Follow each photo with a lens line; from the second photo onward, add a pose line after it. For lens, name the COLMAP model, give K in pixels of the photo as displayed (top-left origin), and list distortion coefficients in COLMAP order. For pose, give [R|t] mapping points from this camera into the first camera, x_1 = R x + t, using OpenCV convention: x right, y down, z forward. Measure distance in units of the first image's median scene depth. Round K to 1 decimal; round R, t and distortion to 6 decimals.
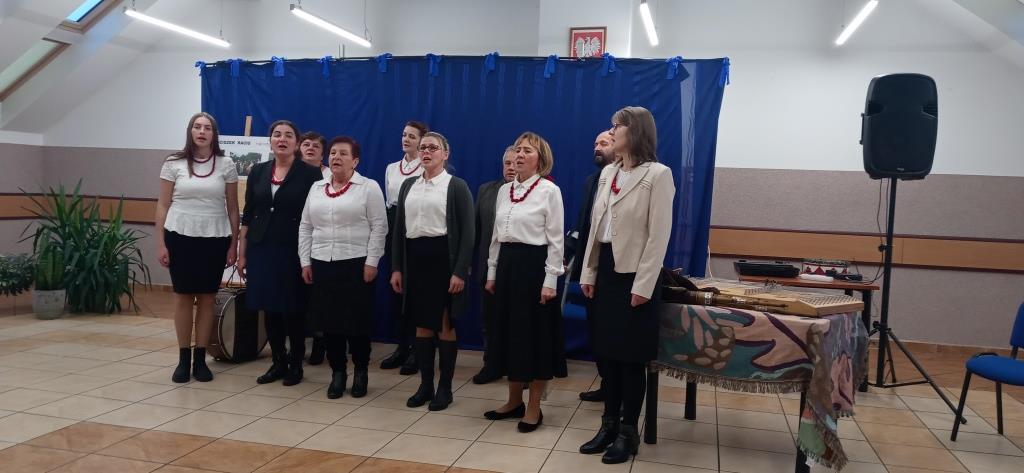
lens RADIAL K [[815.6, 0, 507.8], [0, 815.6, 241.6], [0, 0, 1]] dist [0.045832, -0.125610]
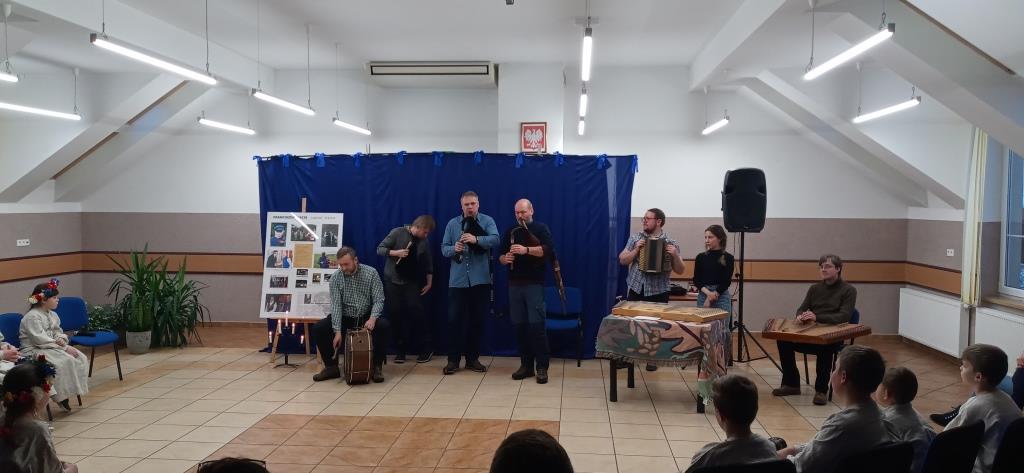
lens RADIAL K [[815.6, 0, 511.5], [0, 815.6, 235.5], [0, 0, 1]] dist [0.045832, -0.125610]
pose [[0.987004, -0.040202, 0.155588, -0.205276], [0.042694, 0.999007, -0.012708, -0.062296], [-0.154923, 0.019186, 0.987740, -0.469586]]
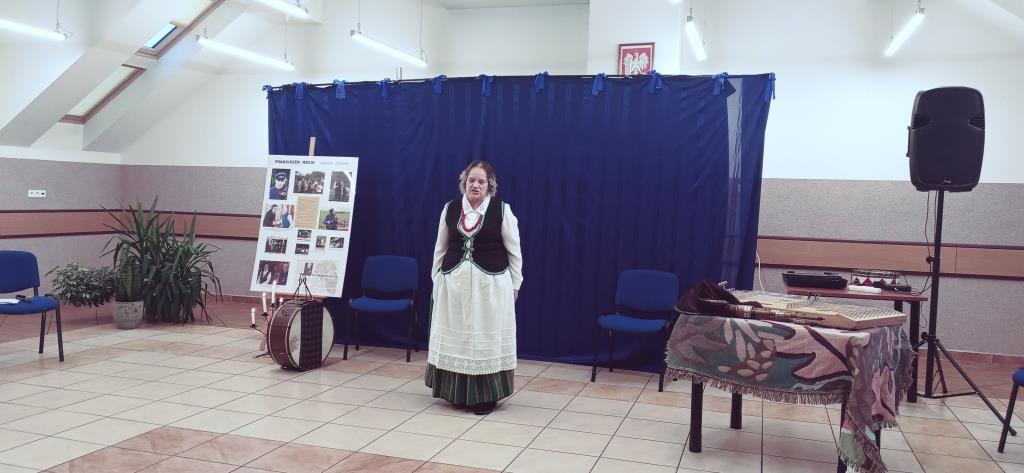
lens RADIAL K [[815.6, 0, 505.1], [0, 815.6, 239.6], [0, 0, 1]] dist [0.045832, -0.125610]
pose [[0.997406, -0.007279, -0.071607, 0.007141], [0.006612, 0.999933, -0.009543, -0.009695], [0.071672, 0.009045, 0.997387, -0.038043]]
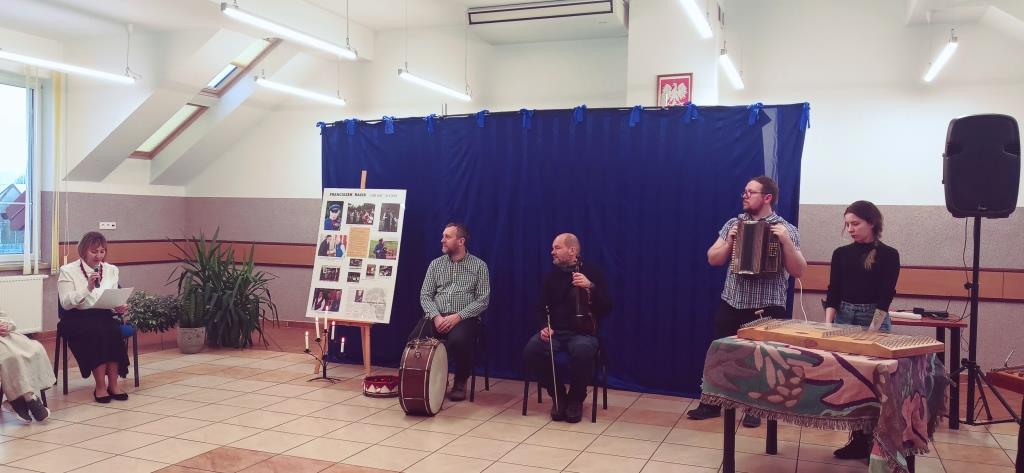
lens RADIAL K [[815.6, 0, 499.7], [0, 815.6, 233.8], [0, 0, 1]] dist [0.045832, -0.125610]
pose [[0.989731, -0.018702, -0.141713, 0.025790], [0.012418, 0.998905, -0.045098, -0.016273], [0.142401, 0.042875, 0.988880, -0.074640]]
